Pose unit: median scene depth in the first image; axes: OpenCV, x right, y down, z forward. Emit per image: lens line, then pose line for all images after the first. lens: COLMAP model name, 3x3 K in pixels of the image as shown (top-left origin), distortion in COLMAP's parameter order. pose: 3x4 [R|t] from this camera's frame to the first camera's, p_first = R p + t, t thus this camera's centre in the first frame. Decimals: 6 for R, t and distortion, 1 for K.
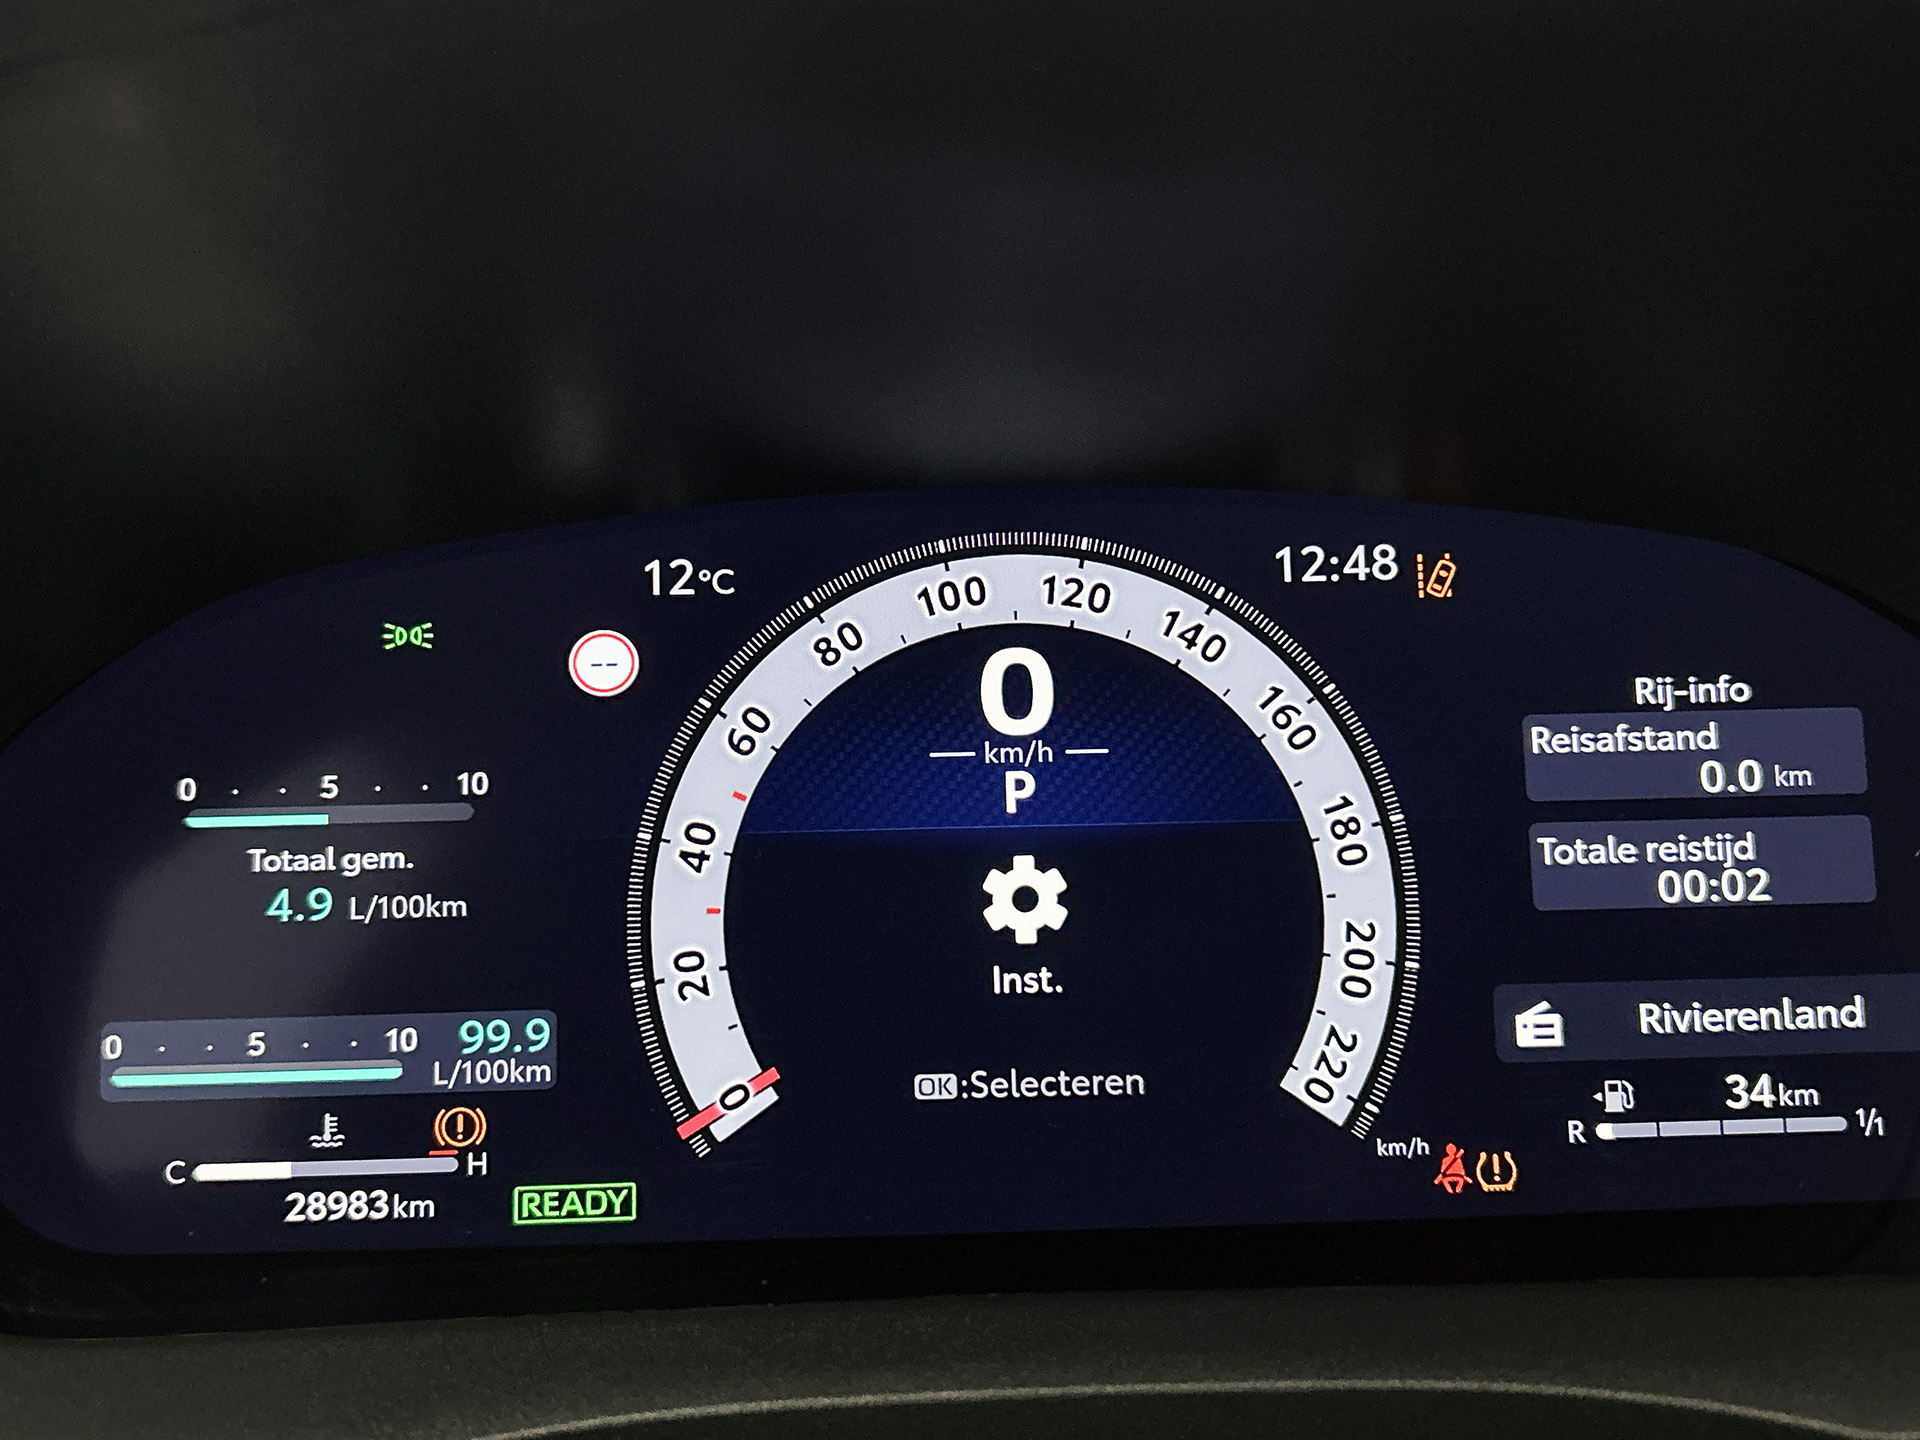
lens RADIAL K [[2143.0, 0, 972.3], [0, 2143.0, 677.4], [0, 0, 1]] dist [0.033114, 0.000000]
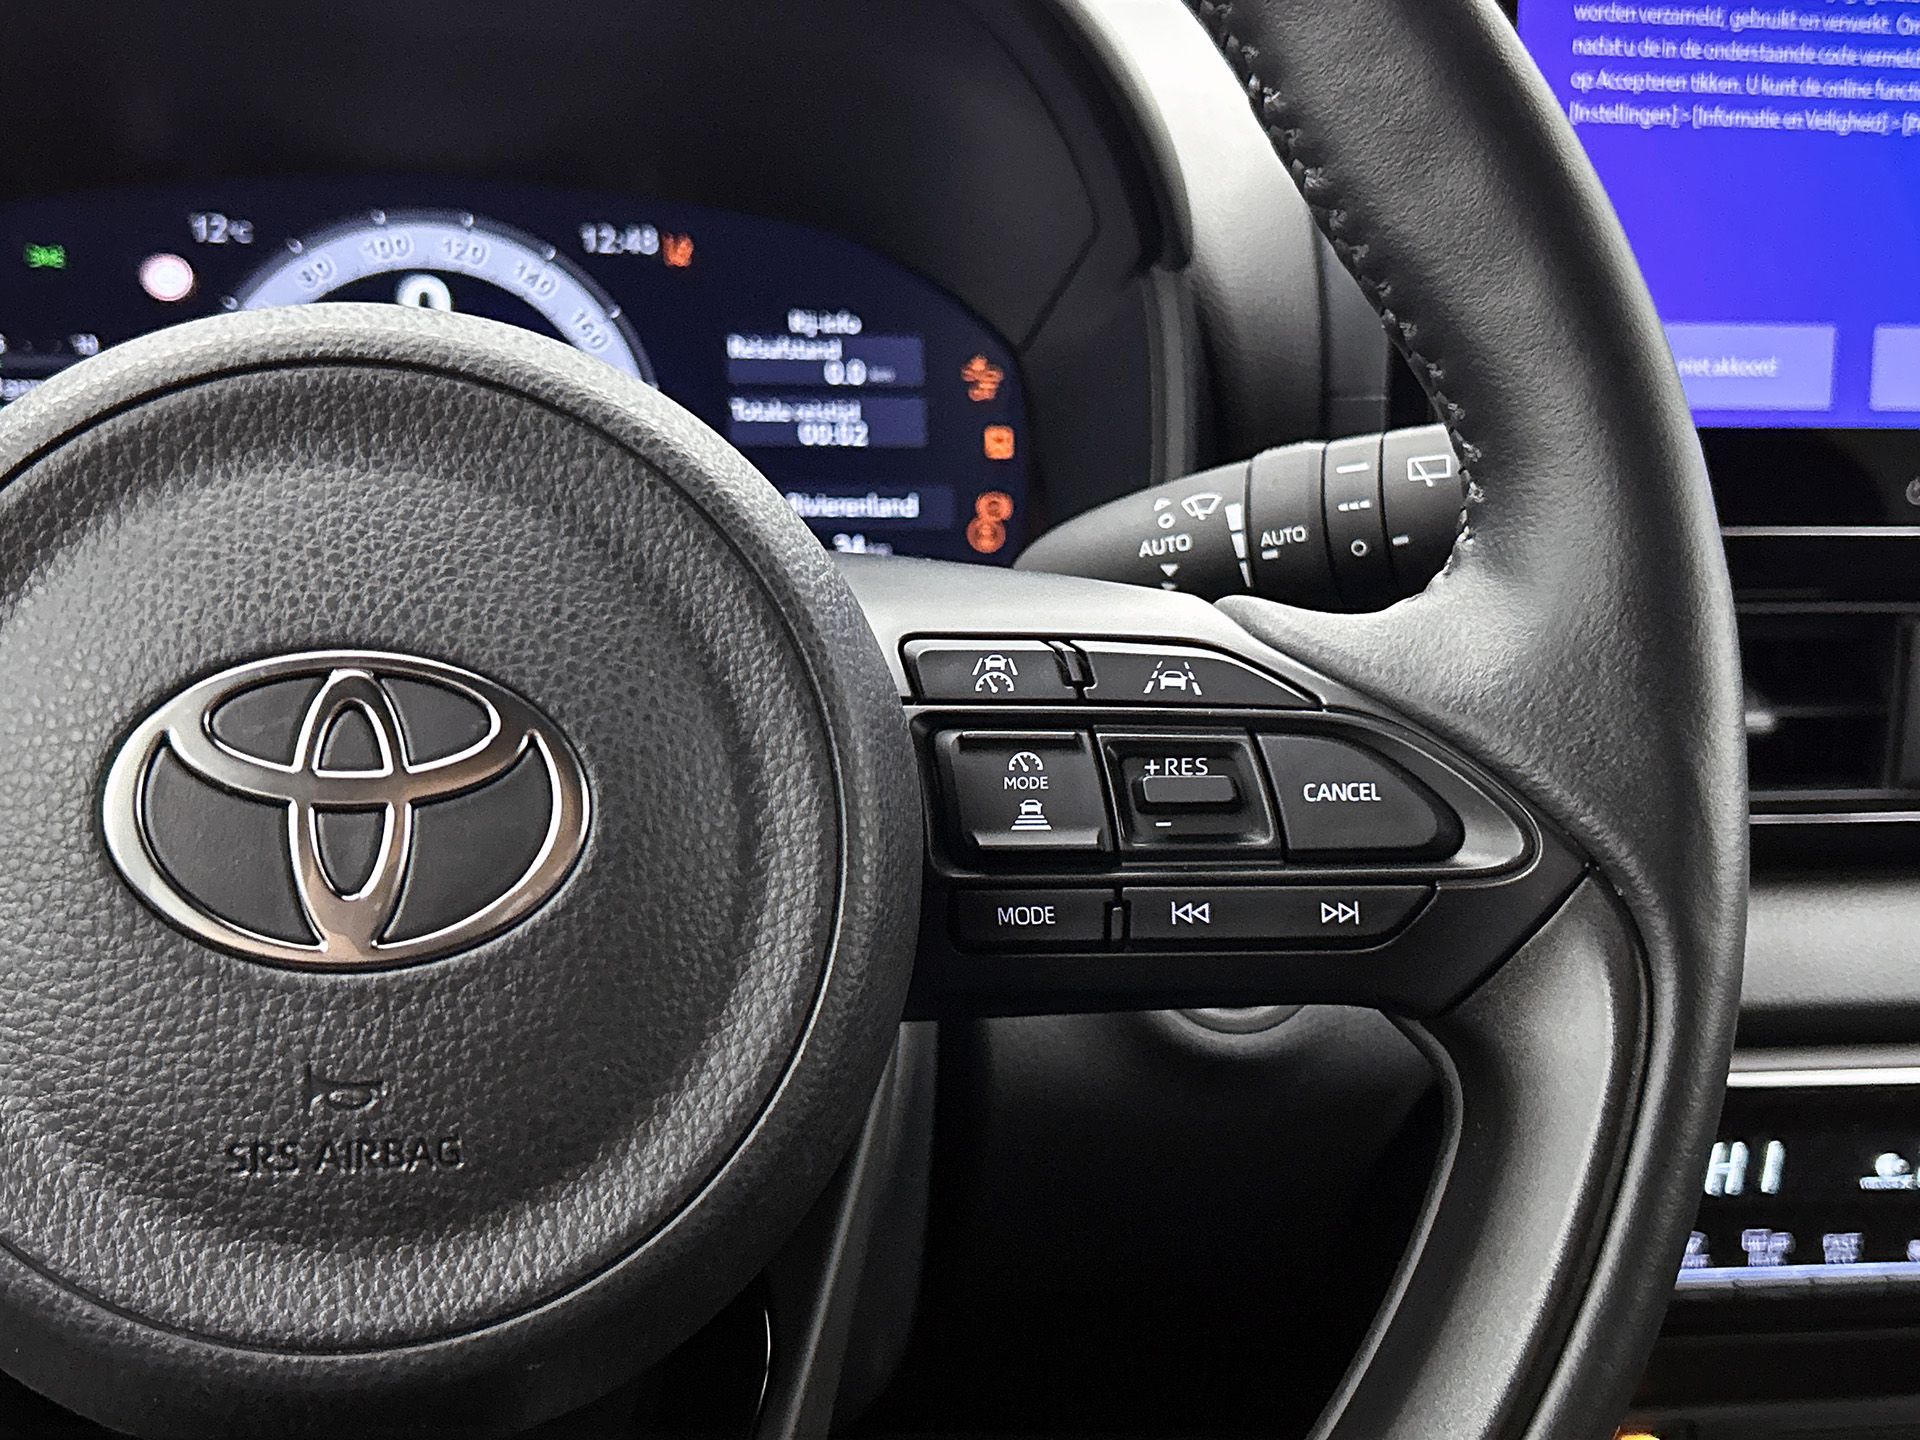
lens RADIAL K [[2536.4, 0, 965.9], [0, 2536.4, 706.0], [0, 0, 1]] dist [0.084850, 0.000000]
pose [[0.982916, 0.009446, 0.183814, 0.072210], [-0.010838, 0.999920, 0.006568, 0.306218], [-0.183737, -0.008448, 0.982939, -1.067774]]
